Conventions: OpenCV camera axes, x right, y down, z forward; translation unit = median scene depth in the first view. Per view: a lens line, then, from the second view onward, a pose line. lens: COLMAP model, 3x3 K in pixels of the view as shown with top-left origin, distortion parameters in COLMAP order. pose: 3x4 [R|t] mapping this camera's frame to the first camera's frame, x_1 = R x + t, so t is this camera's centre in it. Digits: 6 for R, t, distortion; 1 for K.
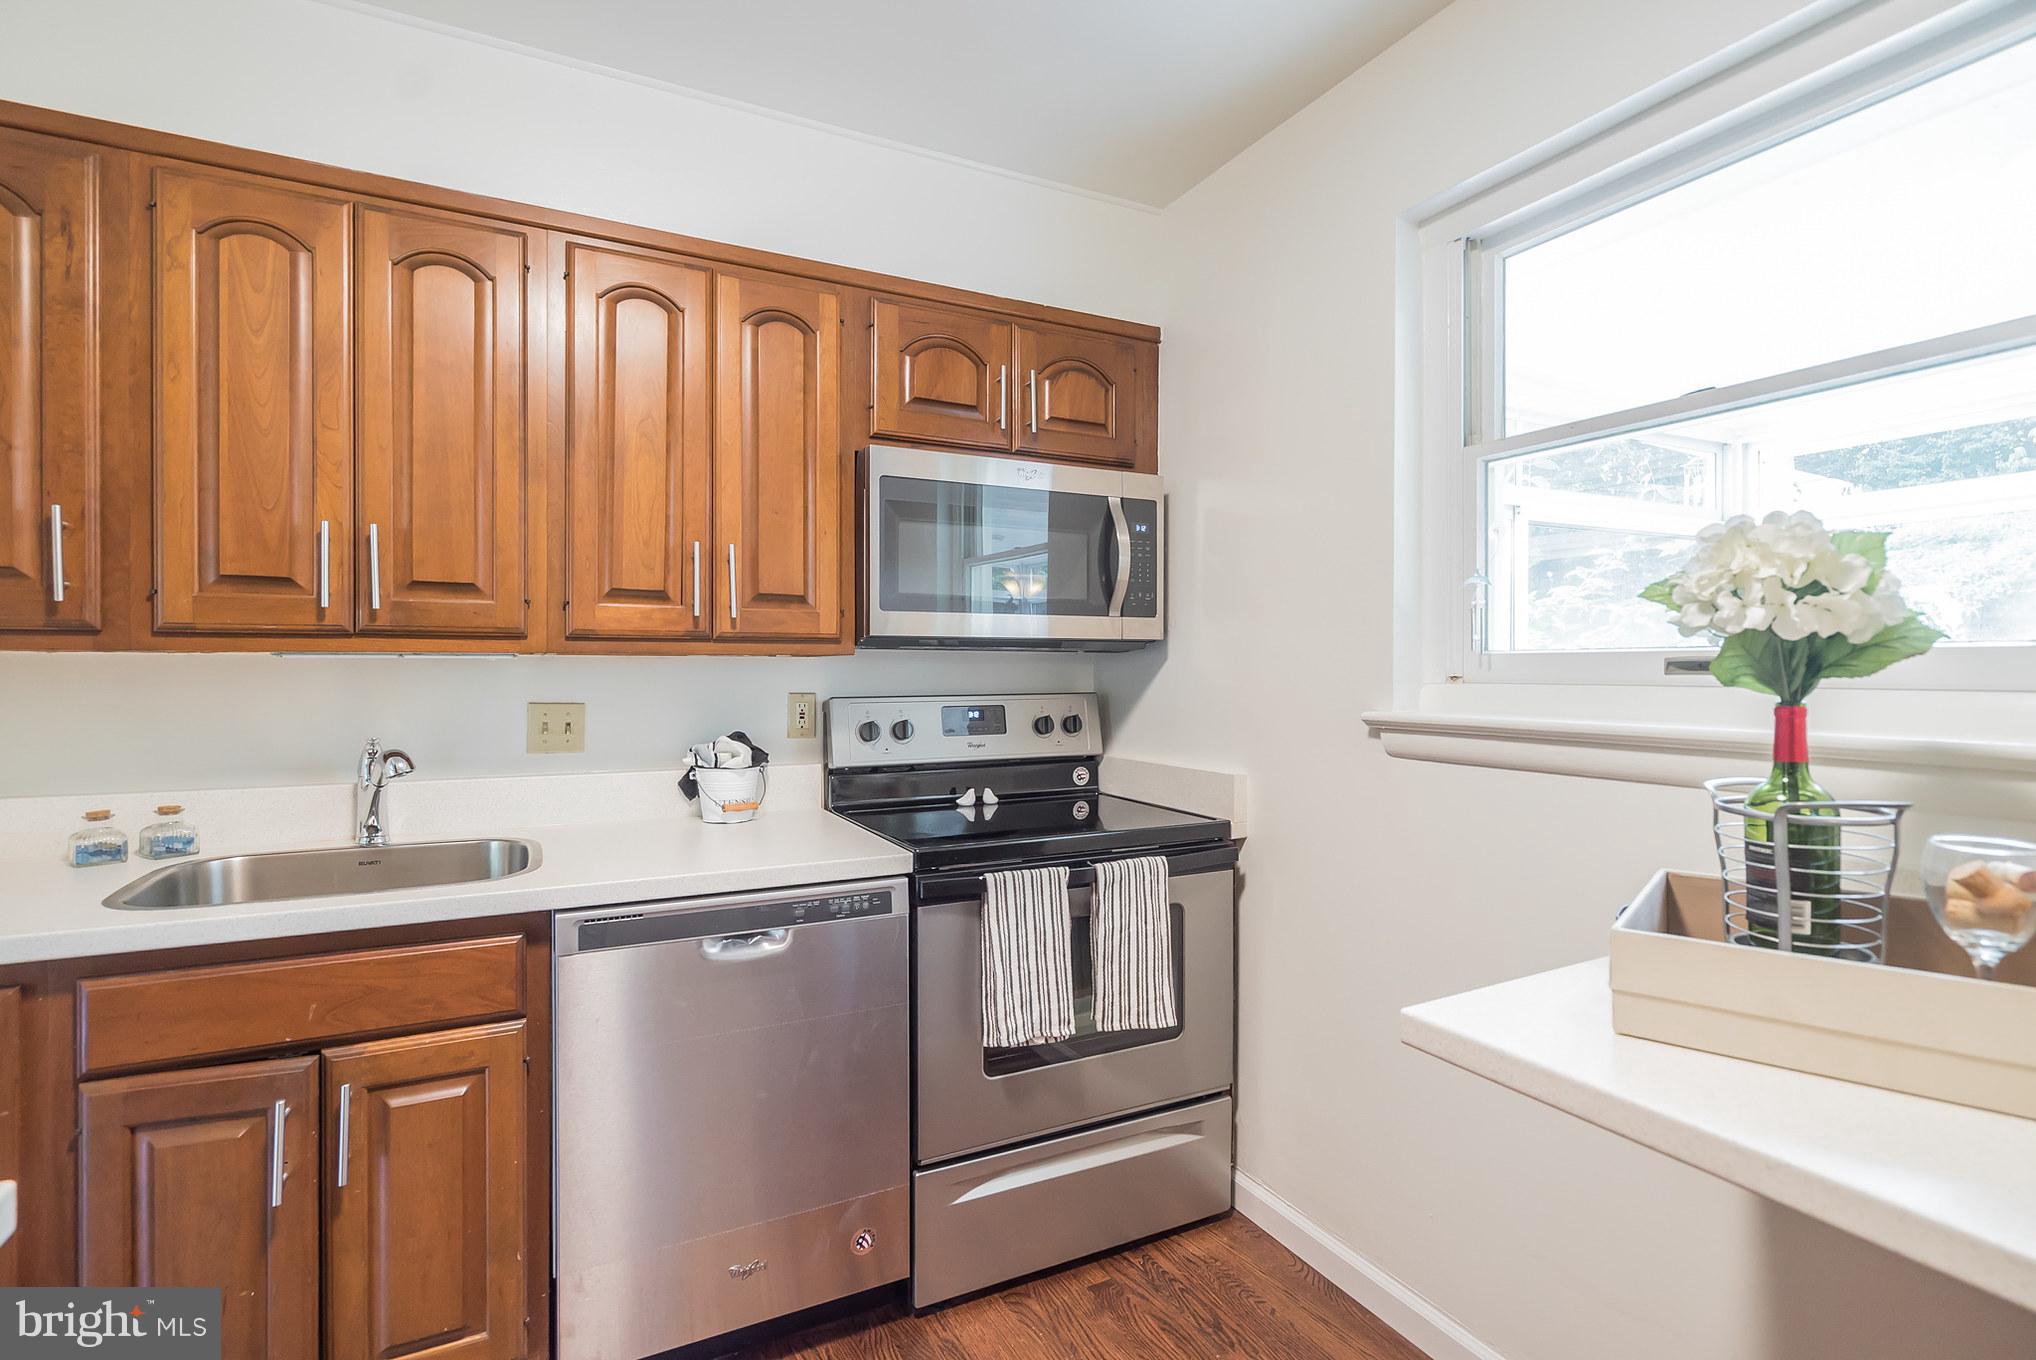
lens RADIAL K [[927.2, 0, 1017.6], [0, 927.2, 673.3], [0, 0, 1]] dist [0.001429, 0.000593]
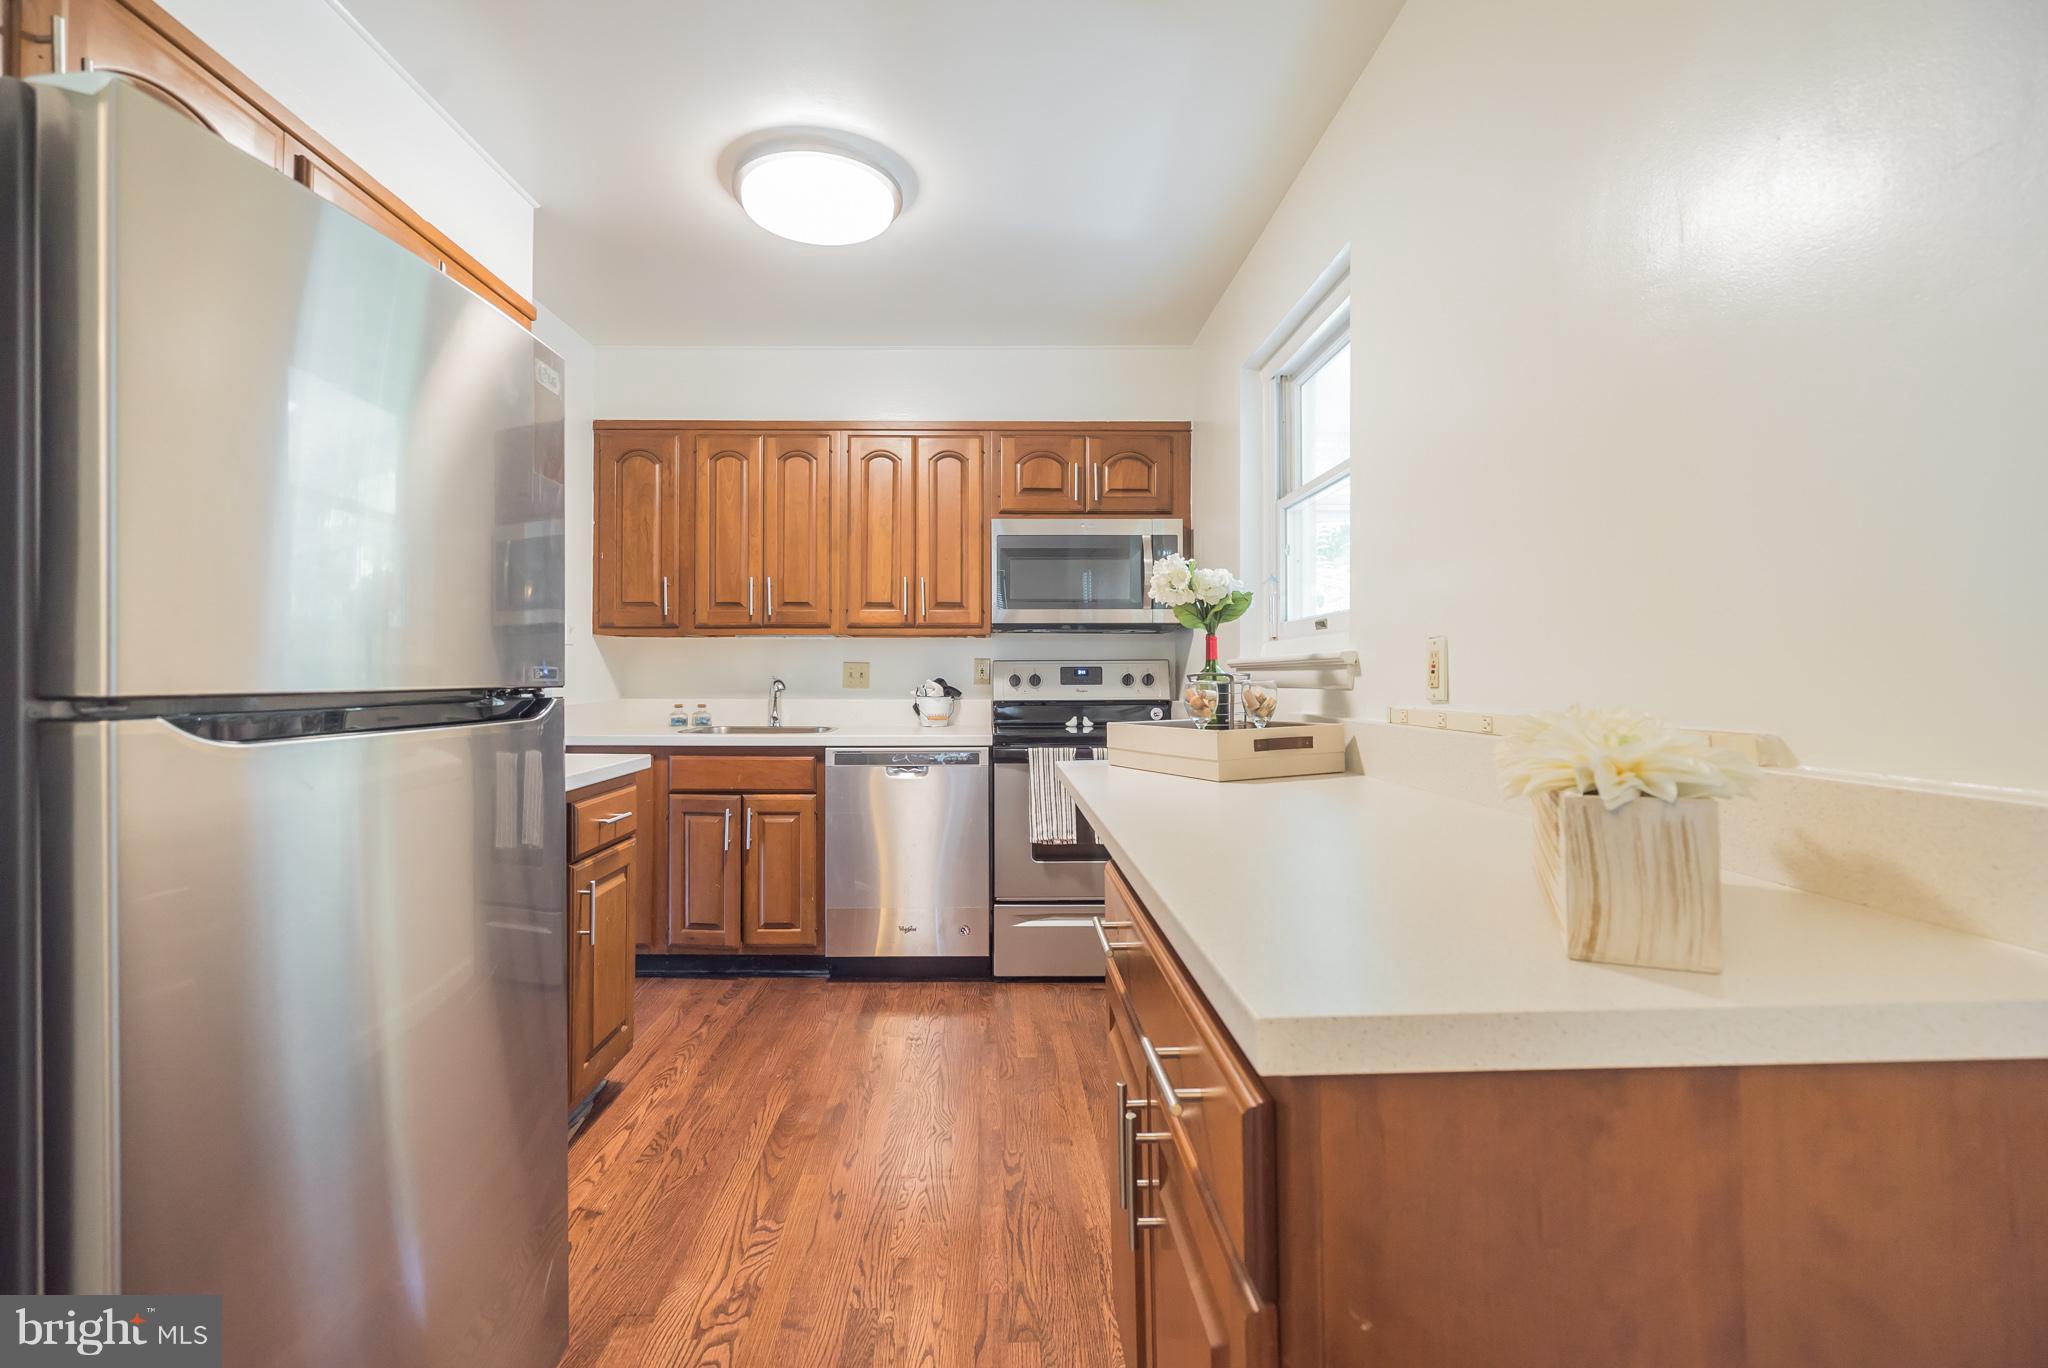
lens RADIAL K [[931.4, 0, 1008.5], [0, 931.4, 674.7], [0, 0, 1]] dist [-0.002326, 0.000062]
pose [[0.894480, -0.000072, -0.447108, 0.771784], [-0.002577, 0.999983, -0.005317, 0.079001], [0.447100, 0.005908, 0.894464, -0.700279]]
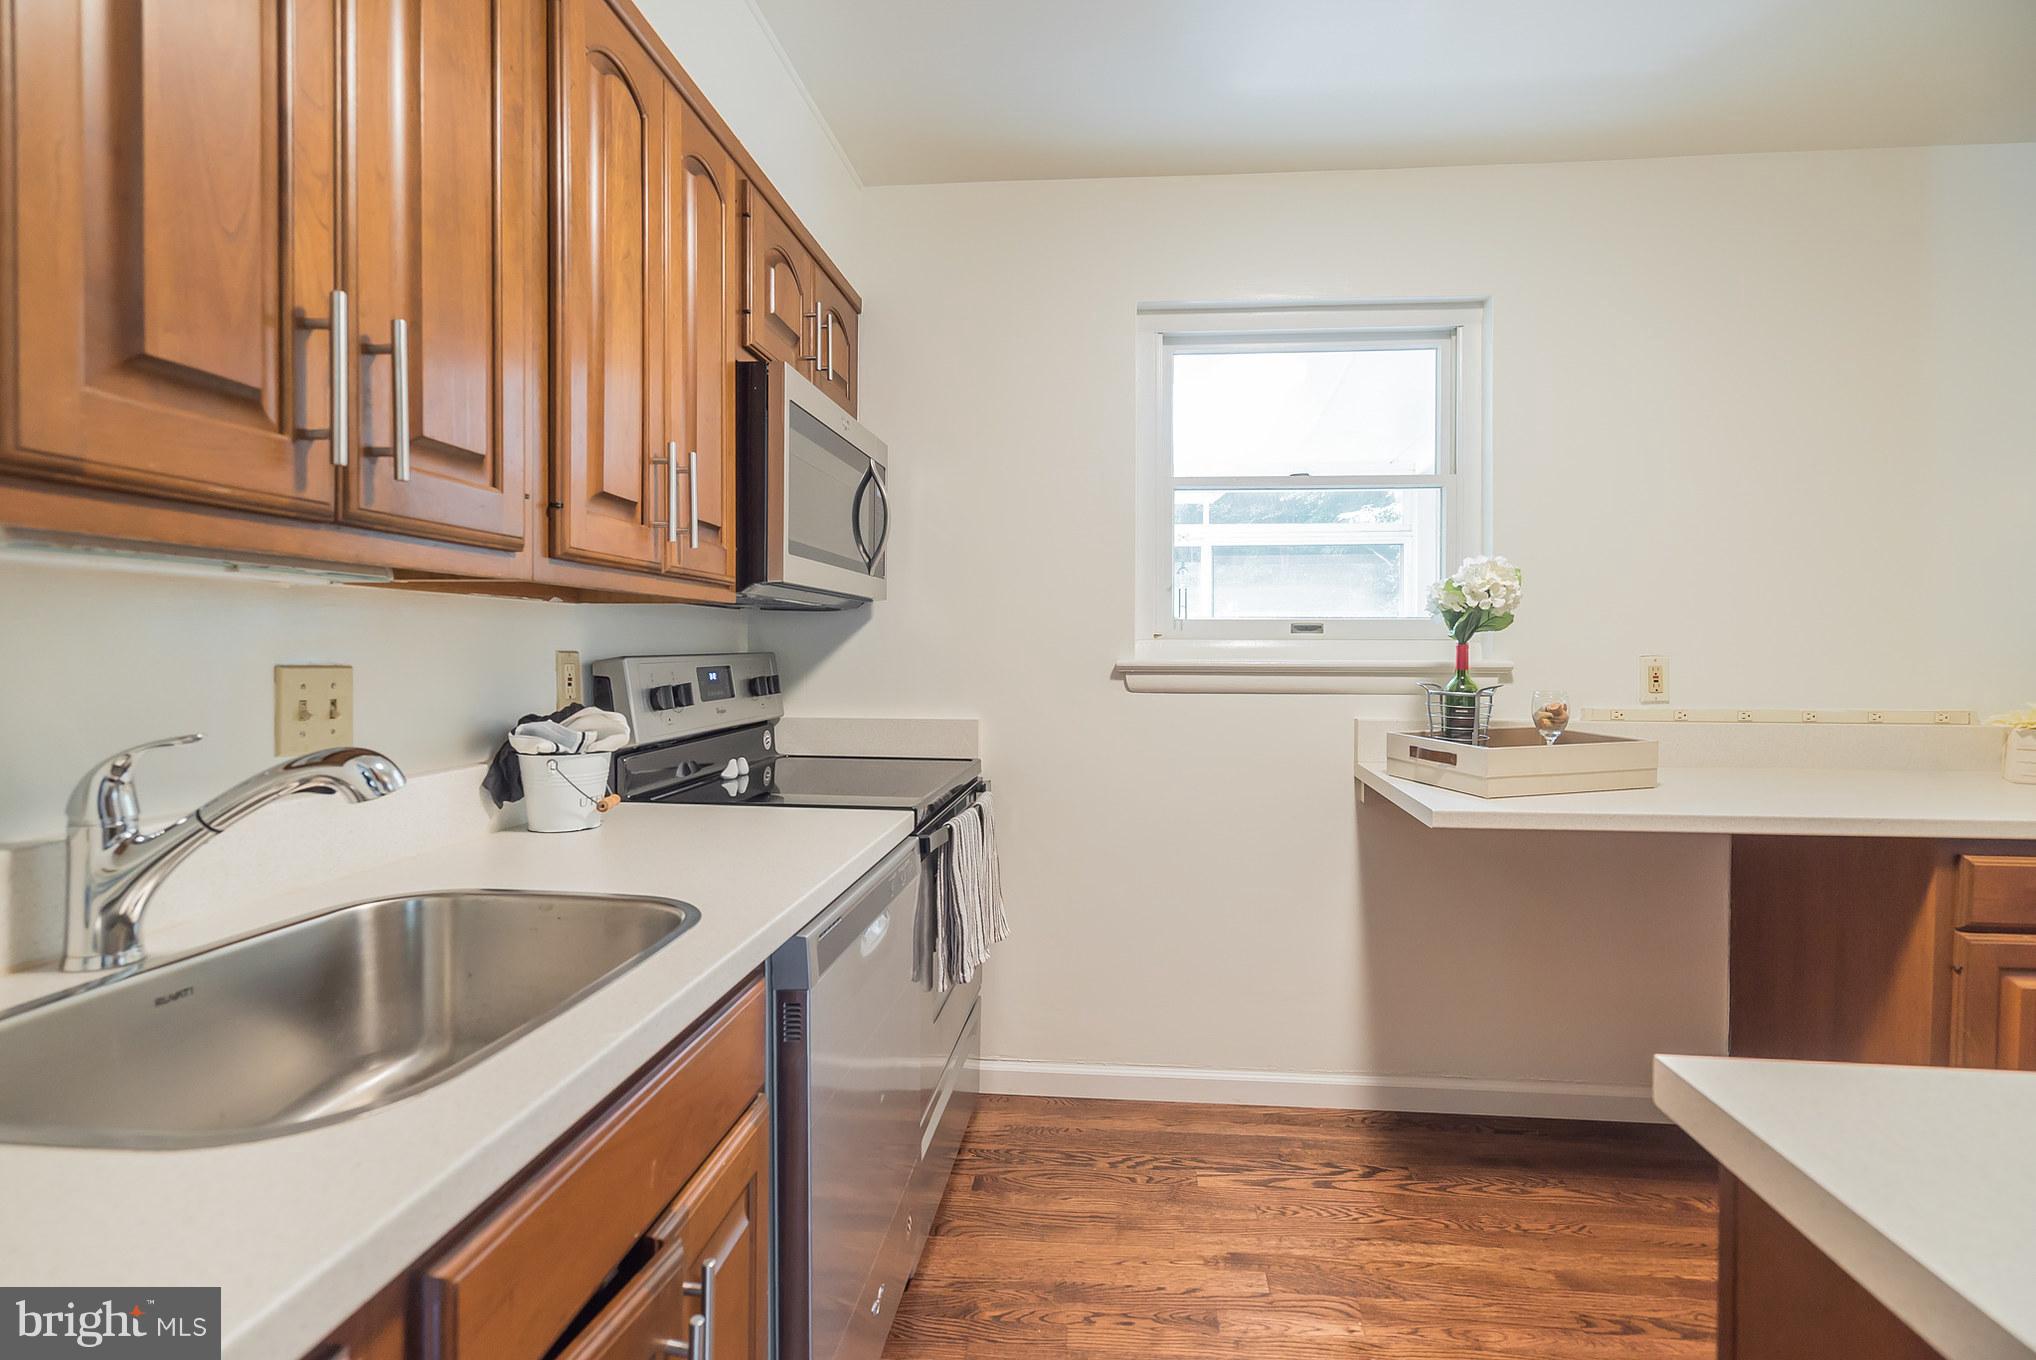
lens RADIAL K [[965.4, 0, 1009.0], [0, 965.4, 660.1], [0, 0, 1]] dist [0.000308, 0.000103]
pose [[0.545854, -0.008623, 0.837836, -0.901053], [0.000562, 0.999951, 0.009925, 0.027633], [-0.837880, -0.004947, 0.545832, 0.365610]]
